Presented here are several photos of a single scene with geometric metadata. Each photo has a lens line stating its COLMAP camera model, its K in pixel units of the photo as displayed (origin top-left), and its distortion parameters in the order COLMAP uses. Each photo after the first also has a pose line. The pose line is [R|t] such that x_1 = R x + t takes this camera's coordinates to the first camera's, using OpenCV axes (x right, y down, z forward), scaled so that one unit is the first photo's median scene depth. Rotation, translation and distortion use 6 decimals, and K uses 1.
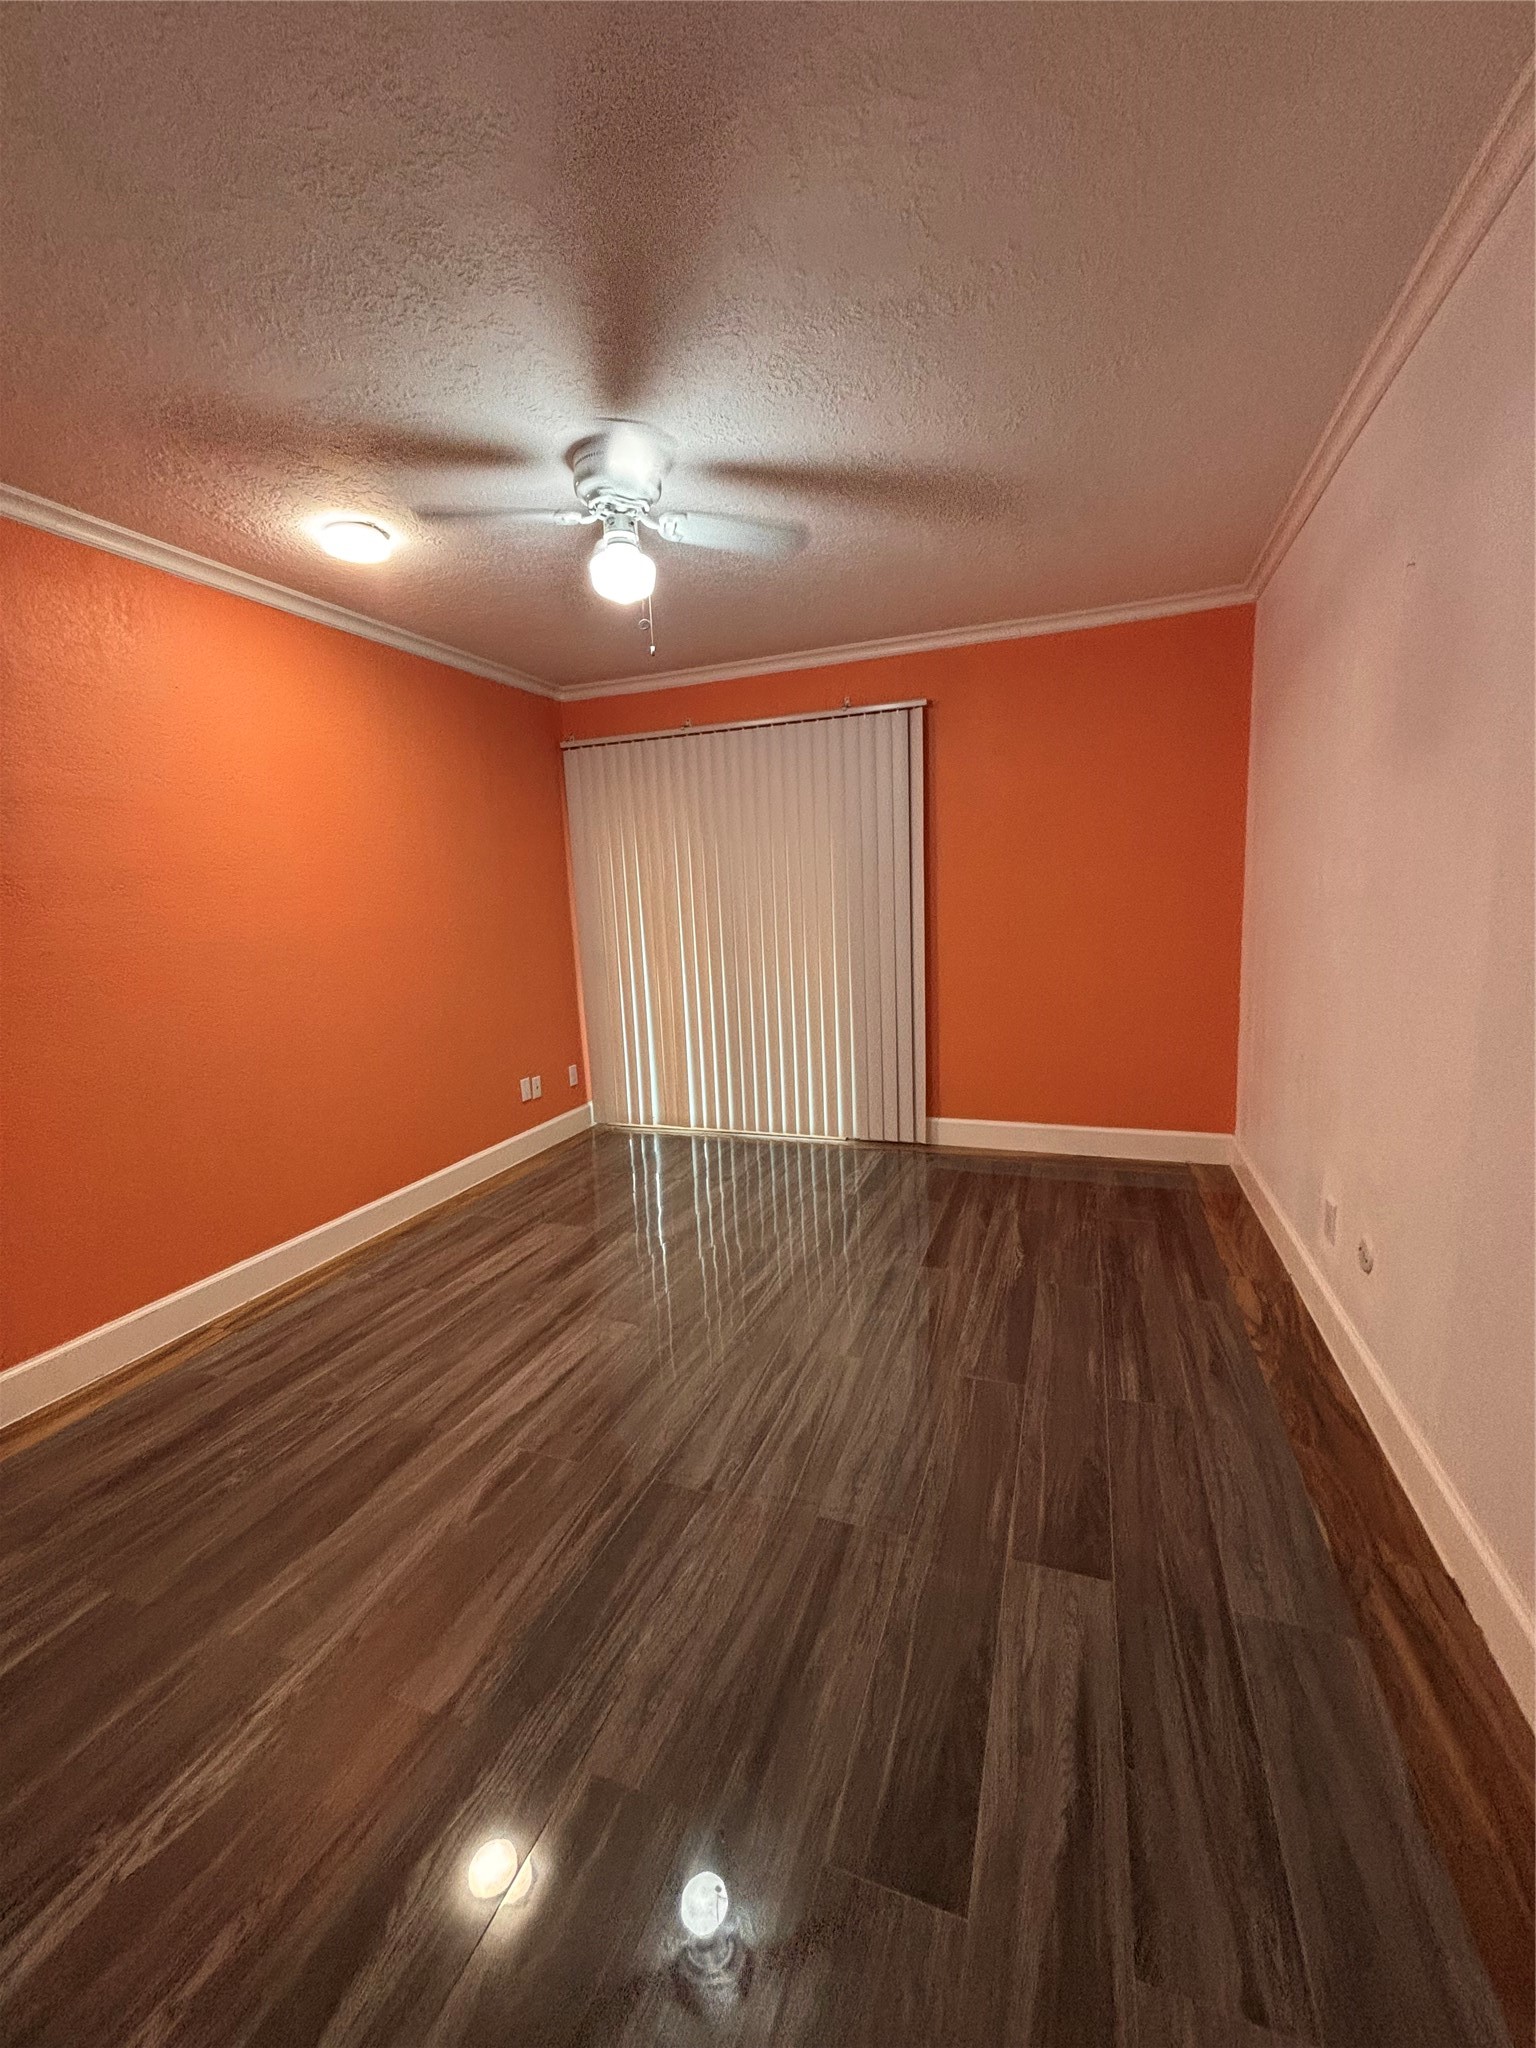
lens RADIAL K [[834.0, 0, 768.0], [0, 834.0, 1024.0], [0, 0, 1]] dist [0.007846, 0.000071]
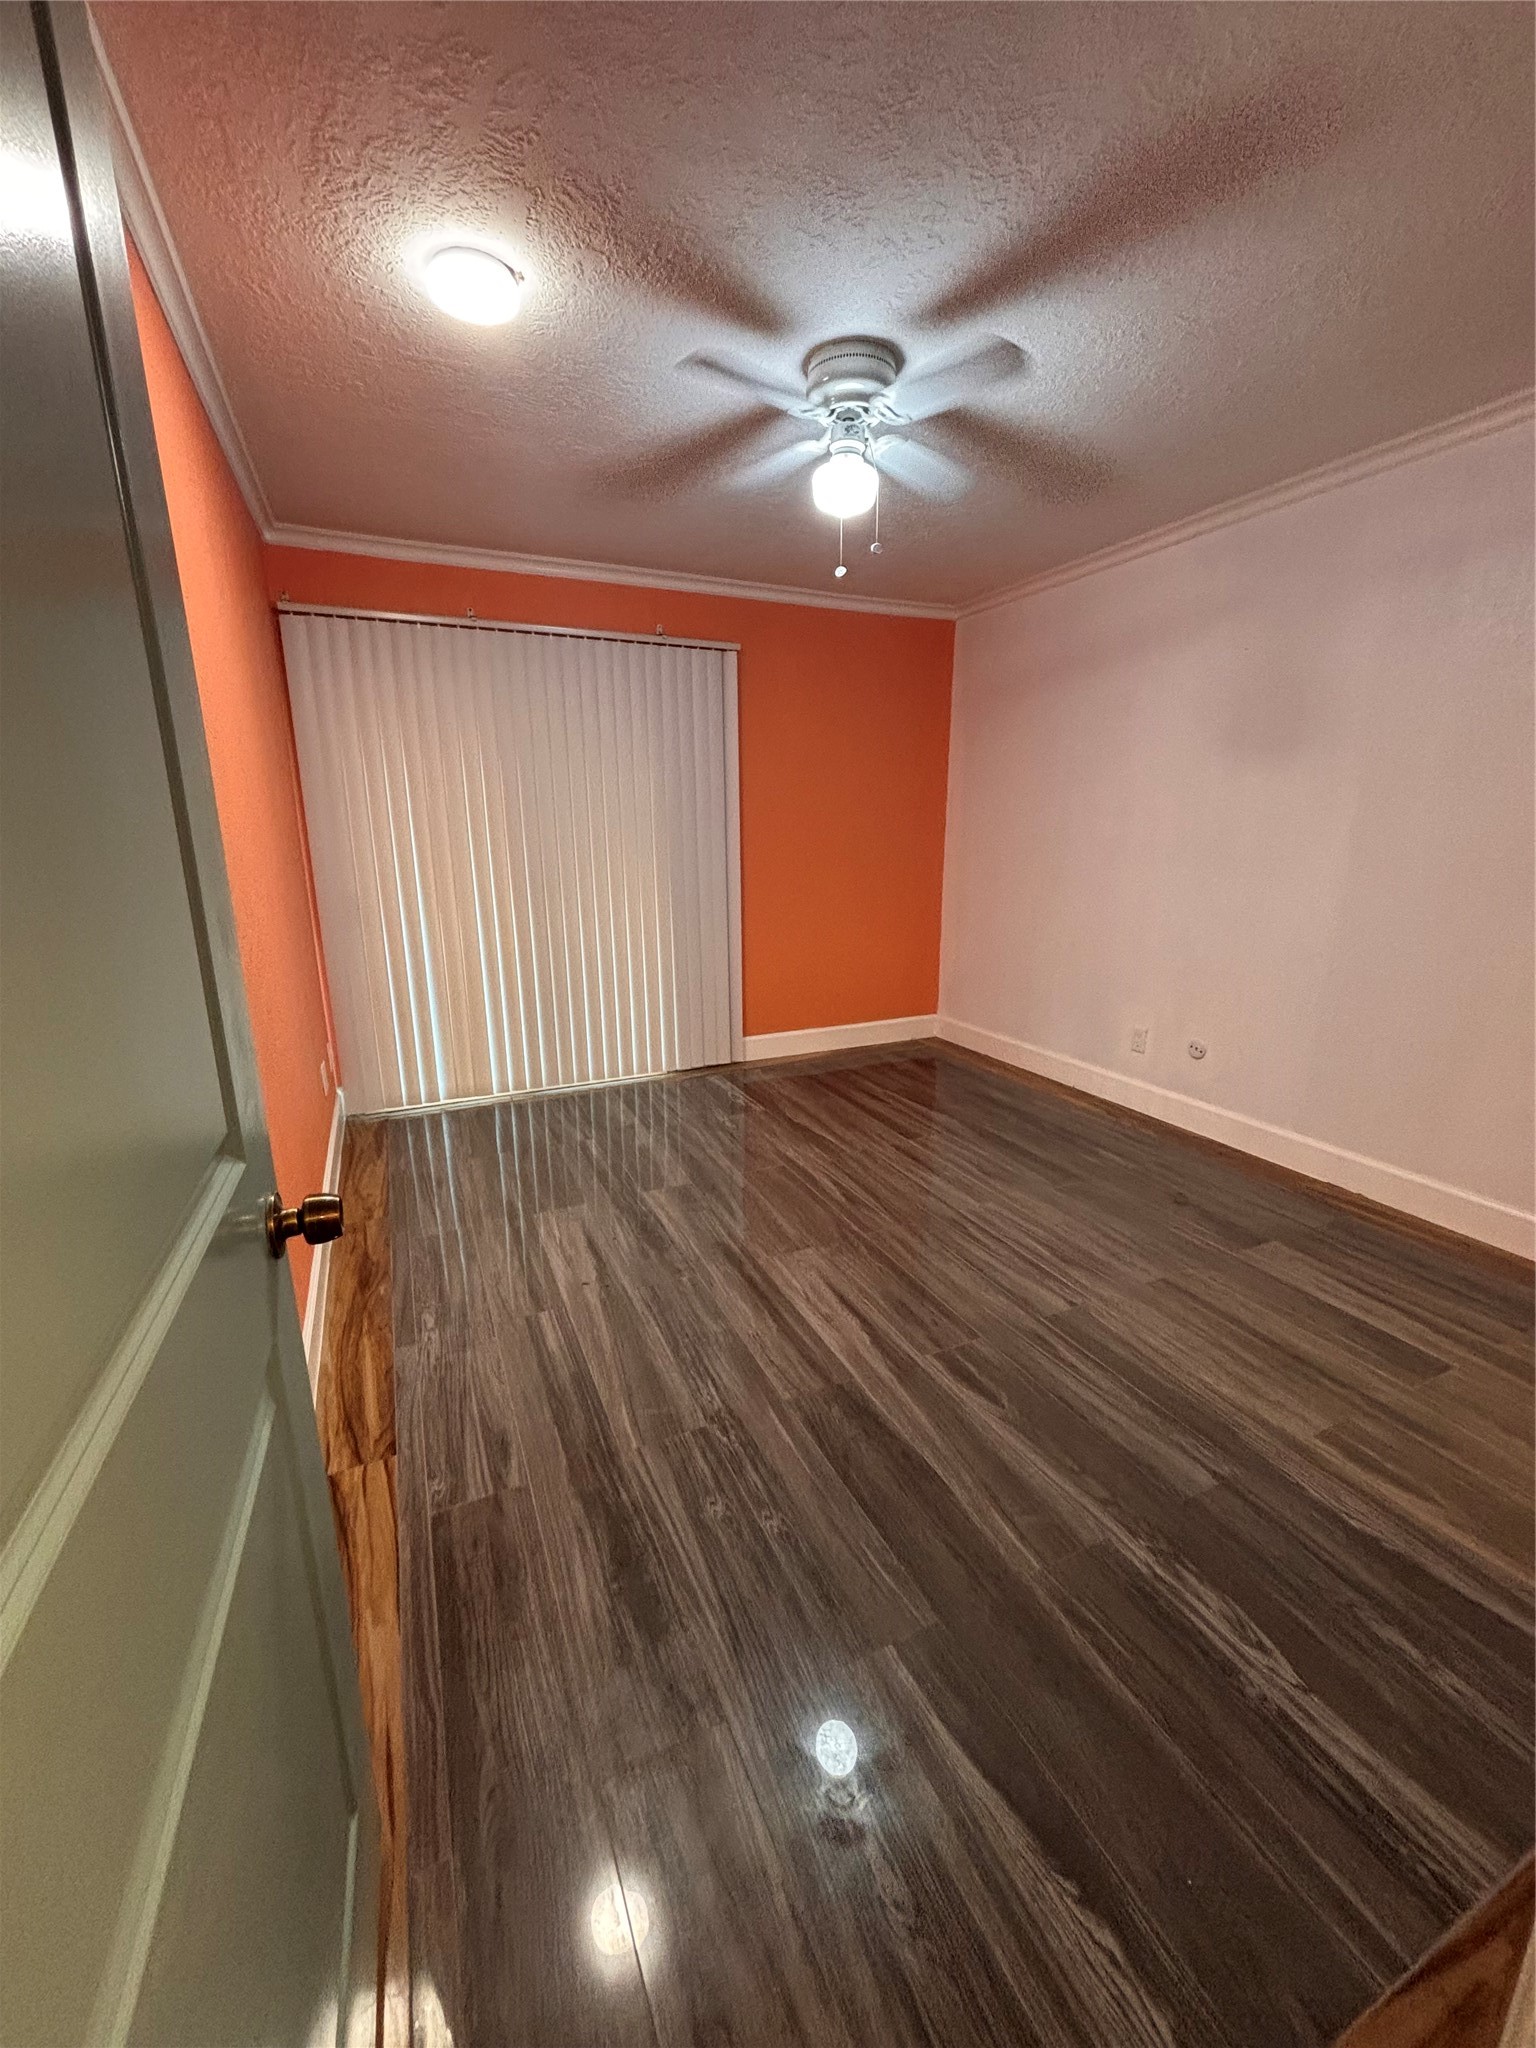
lens RADIAL K [[834.0, 0, 768.0], [0, 834.0, 1024.0], [0, 0, 1]] dist [0.007846, 0.000071]
pose [[0.700226, -0.131739, 0.701661, -0.666949], [0.088384, 0.991263, 0.097909, -0.011609], [-0.708429, -0.006543, 0.705752, 0.246193]]
